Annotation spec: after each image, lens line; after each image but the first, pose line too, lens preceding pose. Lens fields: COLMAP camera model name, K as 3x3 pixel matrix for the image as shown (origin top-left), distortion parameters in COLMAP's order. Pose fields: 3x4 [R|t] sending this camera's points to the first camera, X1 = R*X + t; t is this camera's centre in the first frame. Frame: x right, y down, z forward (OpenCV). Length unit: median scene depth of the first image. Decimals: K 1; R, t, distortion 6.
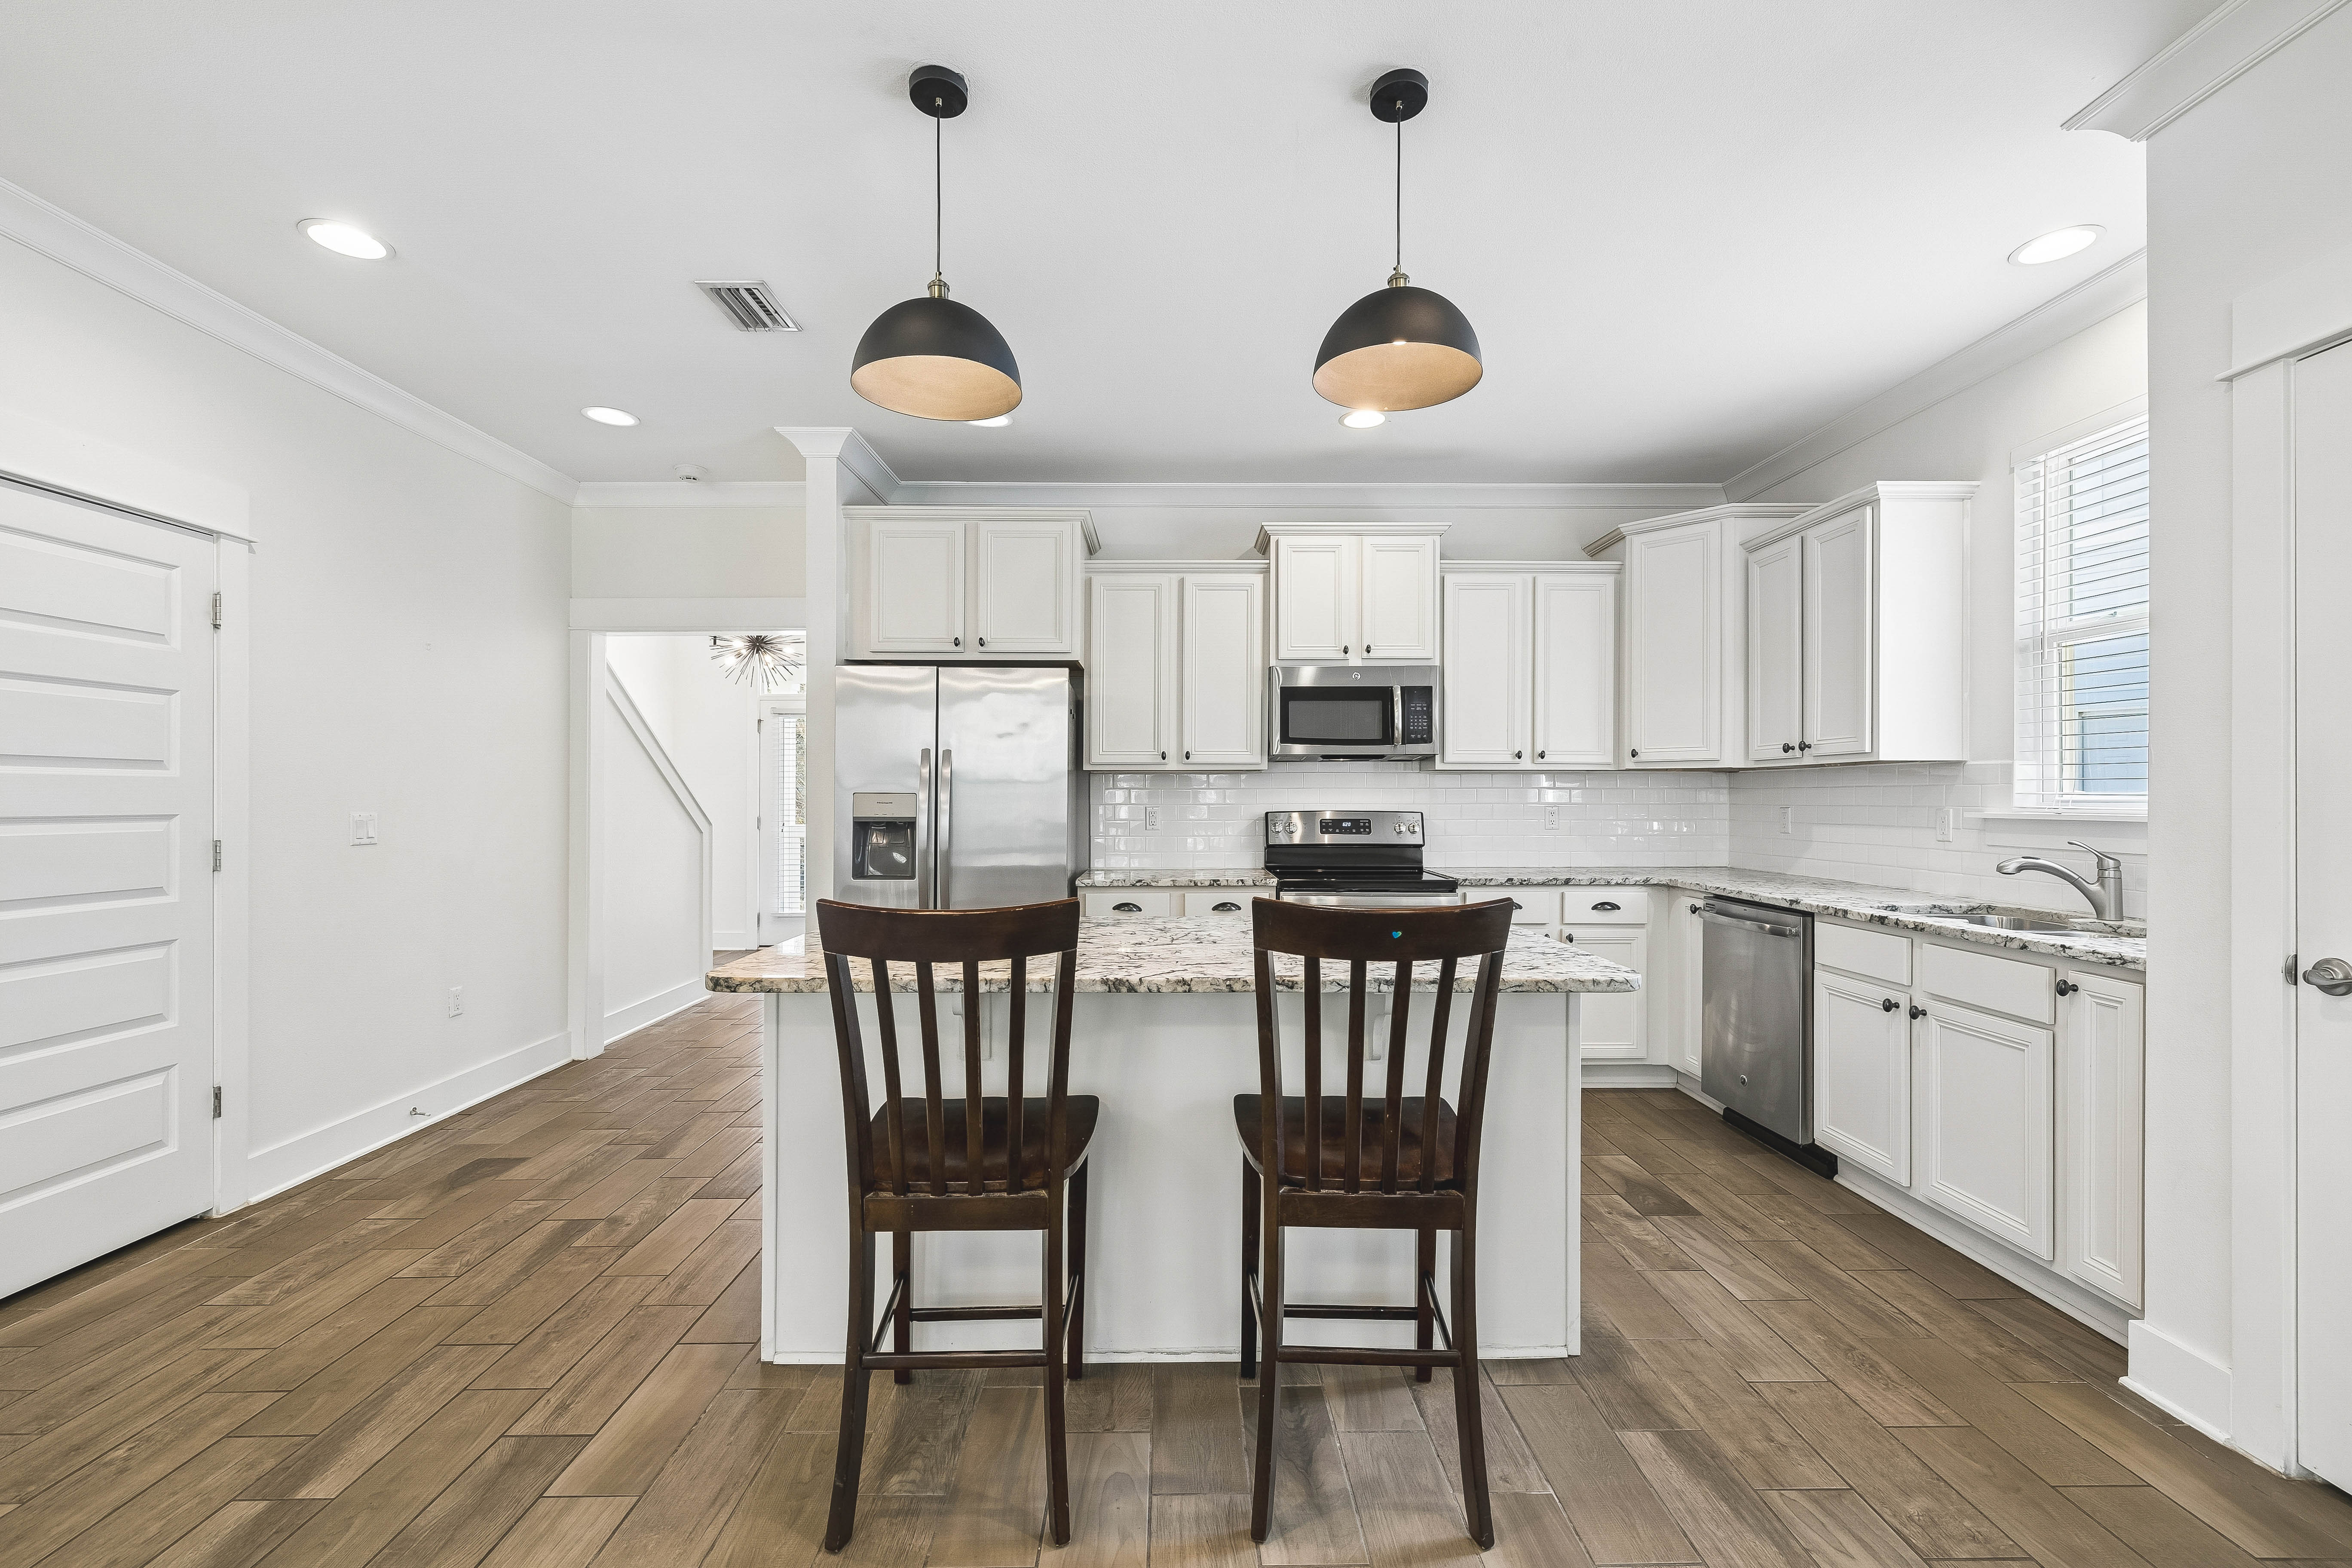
lens RADIAL K [[1010.9, 0, 1186.3], [0, 1010.9, 797.2], [0, 0, 1]] dist [0.000709, -0.000218]
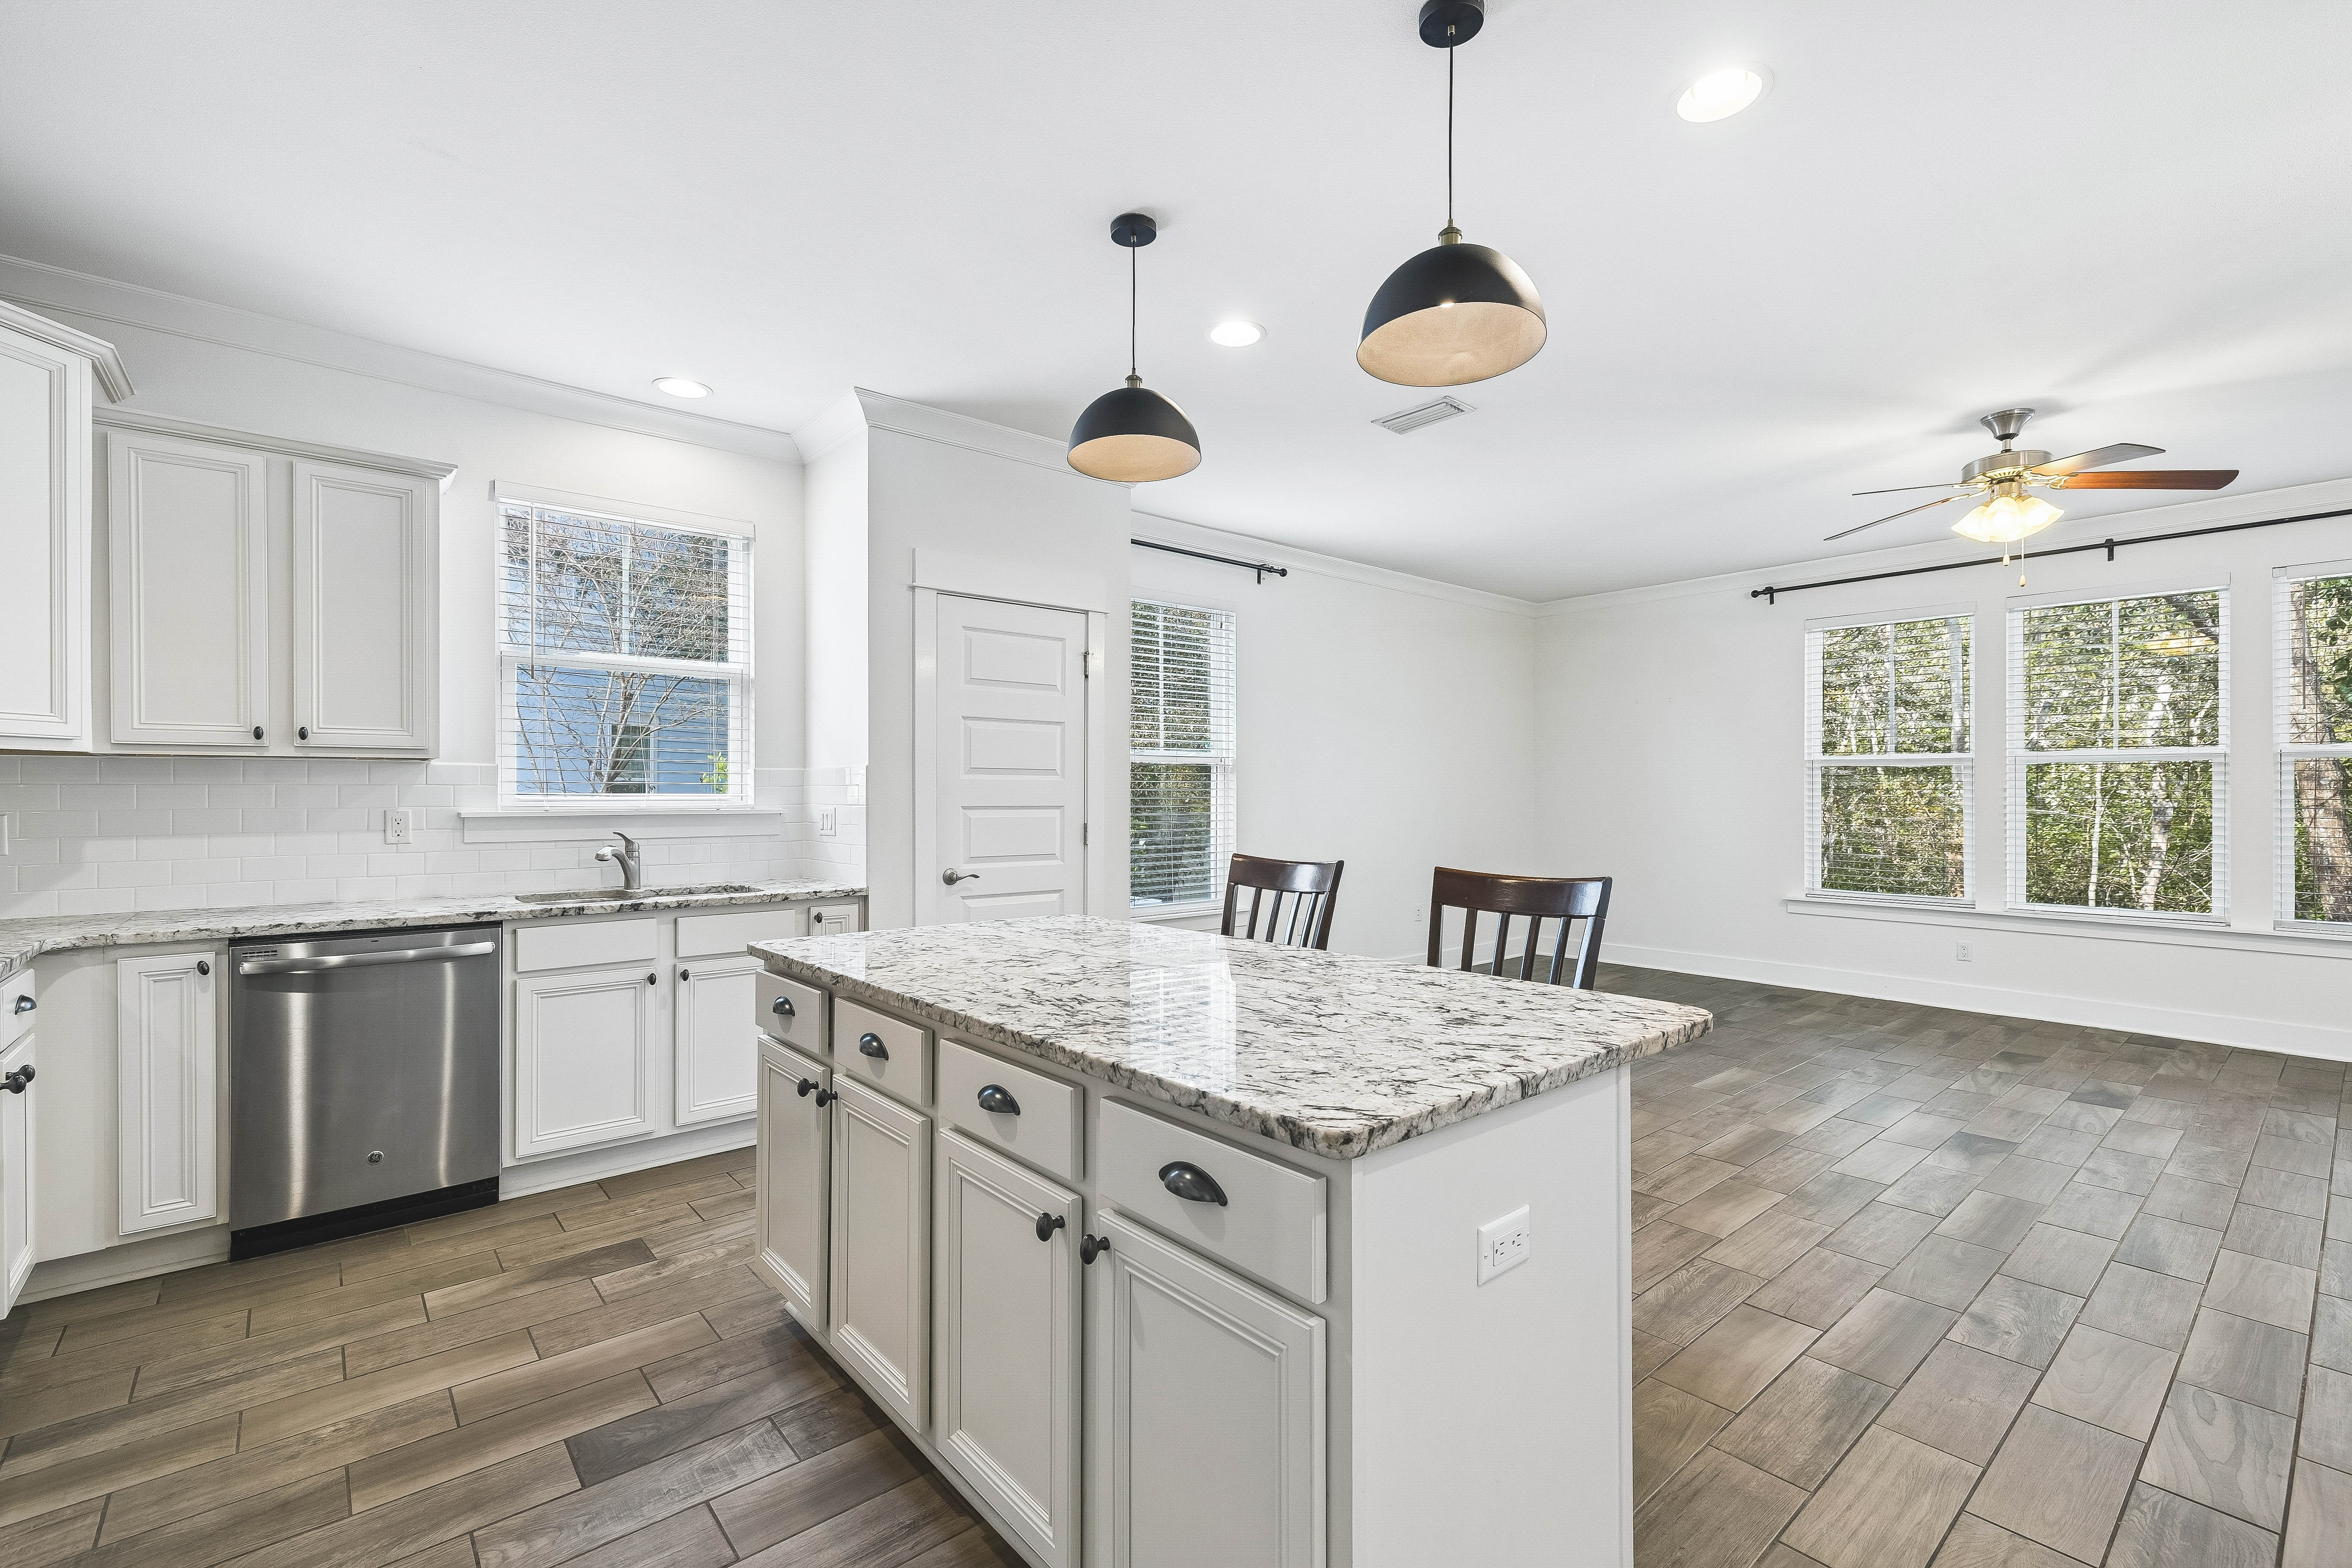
lens RADIAL K [[1010.9, 0, 1171.2], [0, 1010.9, 786.0], [0, 0, 1]] dist [0.000709, -0.000218]
pose [[-0.646122, 0.007809, 0.763194, -0.603610], [-0.000163, 0.999946, -0.010370, -0.002340], [-0.763234, -0.006825, -0.646086, 1.378049]]
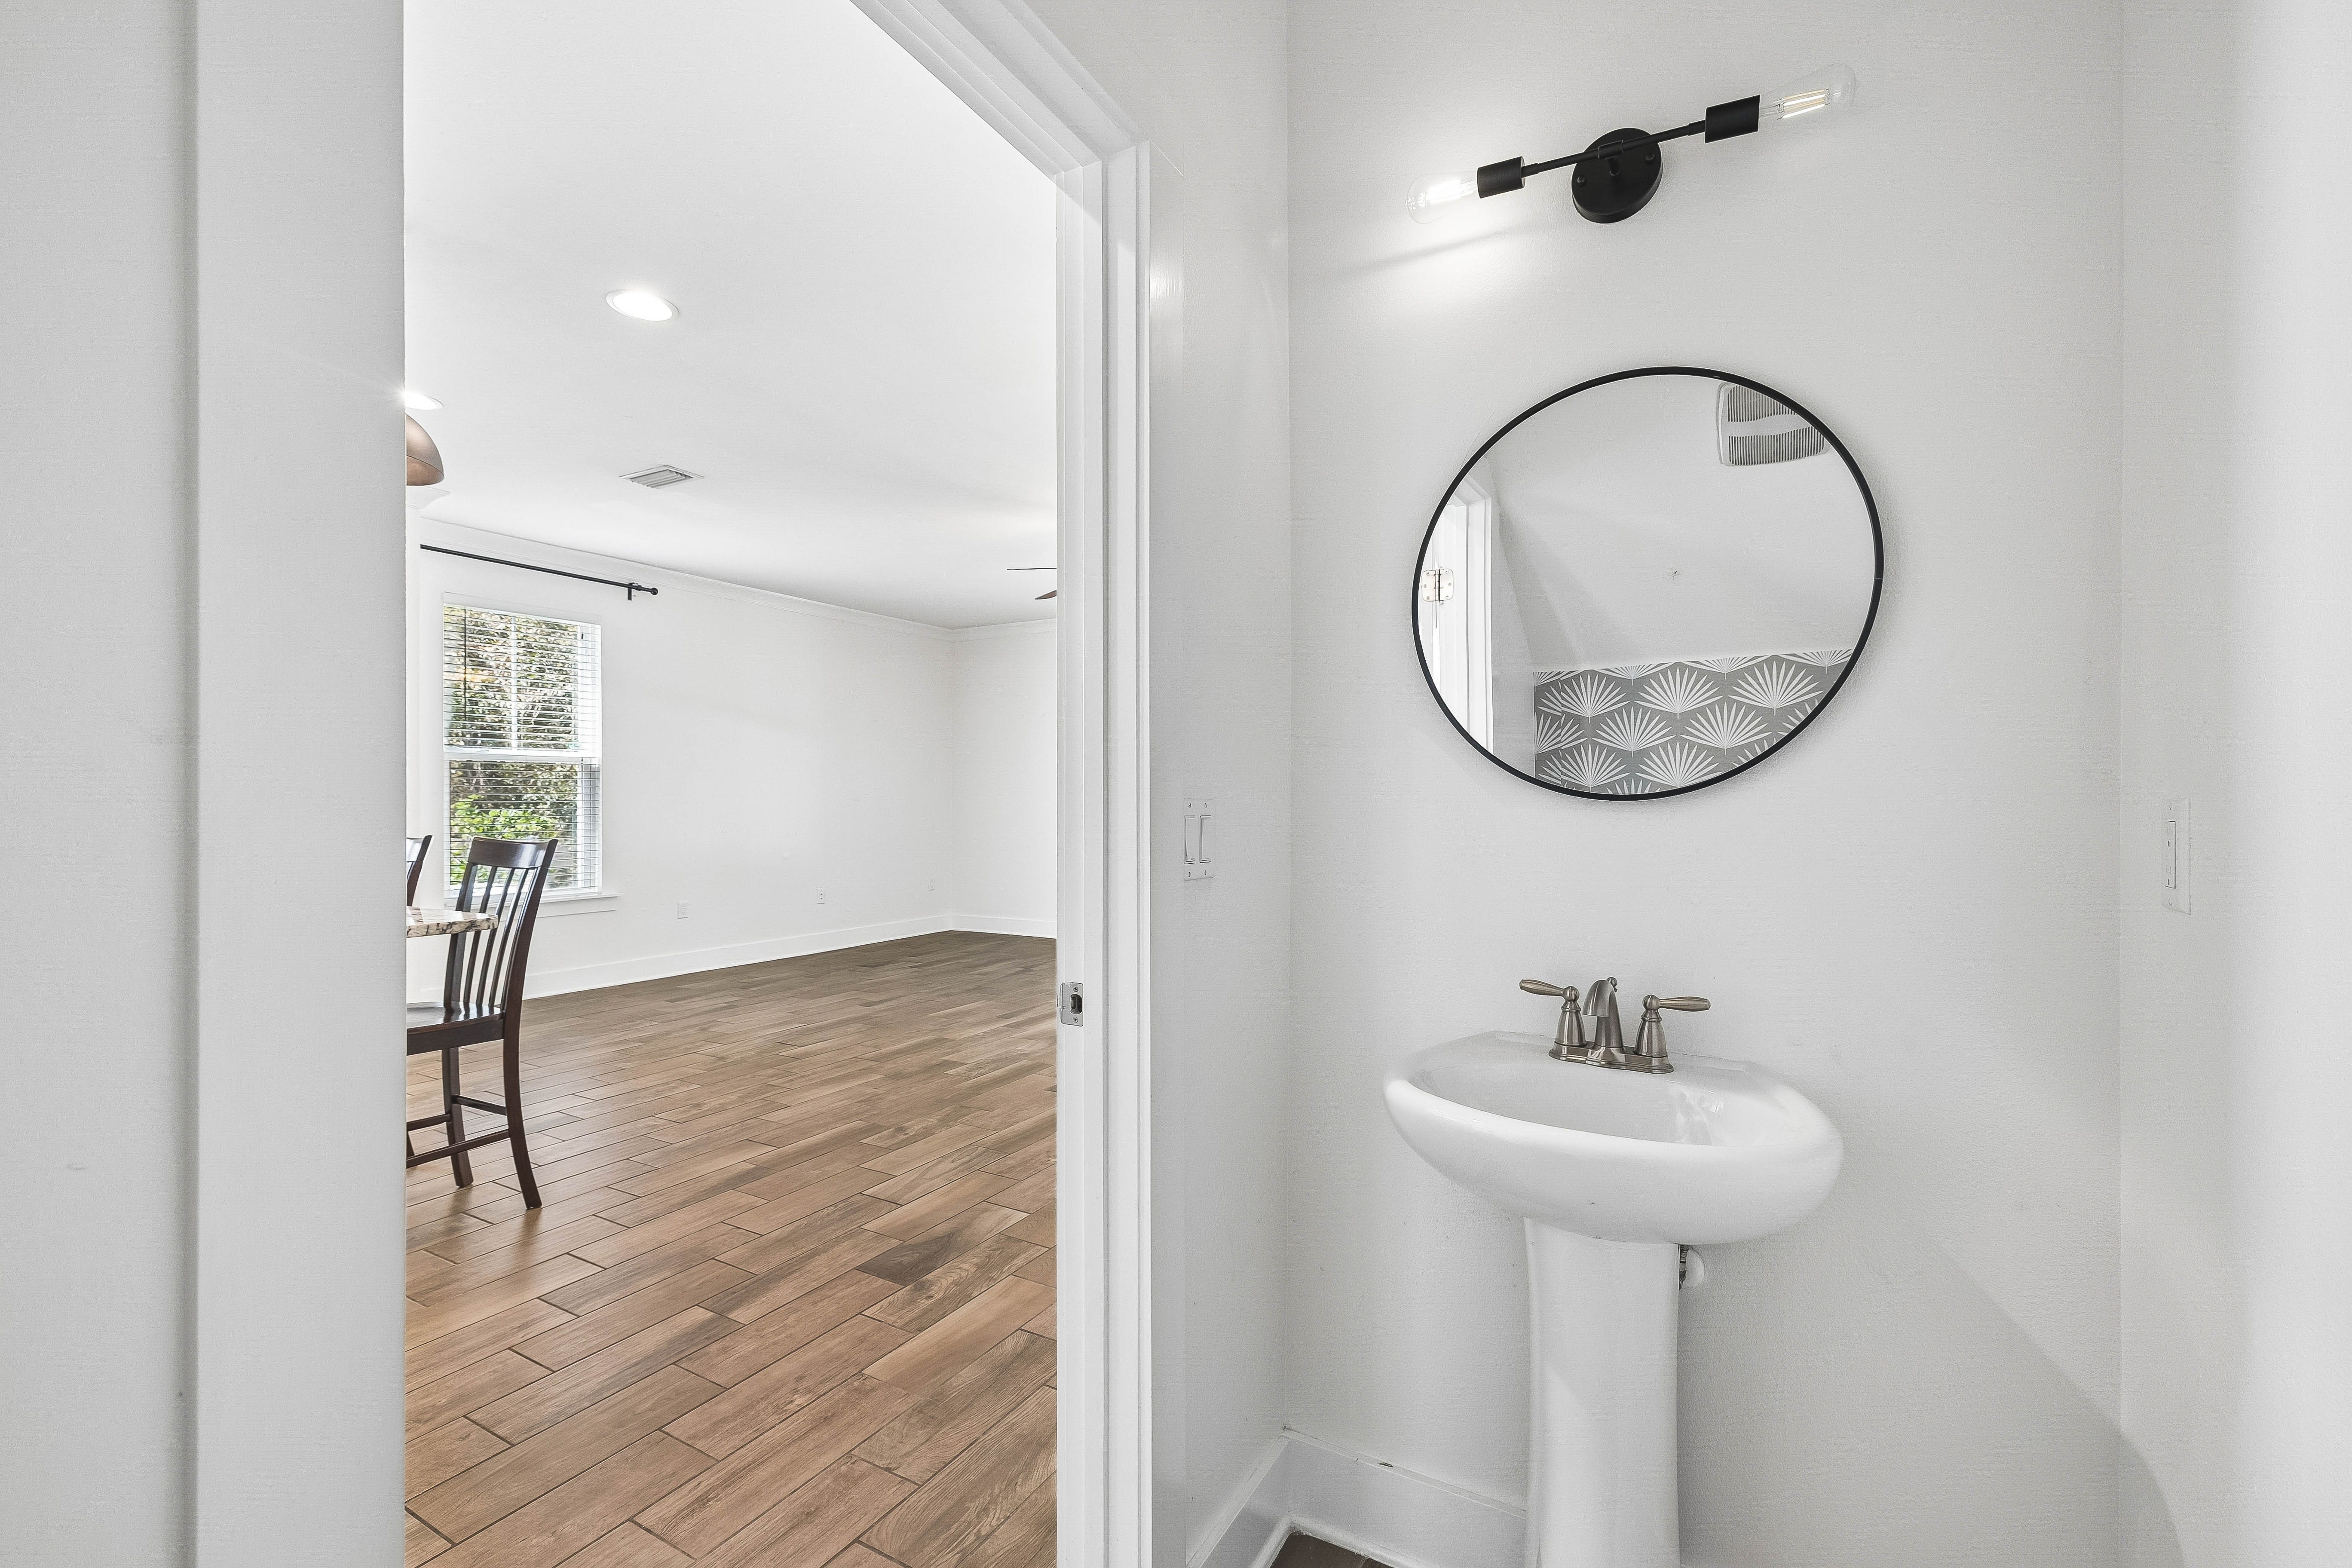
lens RADIAL K [[1010.9, 0, 1163.7], [0, 1010.9, 790.6], [0, 0, 1]] dist [0.000709, -0.000218]
pose [[-0.858715, 0.009502, 0.512365, -1.386761], [0.004272, 0.999926, -0.011384, 0.023207], [-0.512436, -0.007587, -0.858692, 1.234289]]
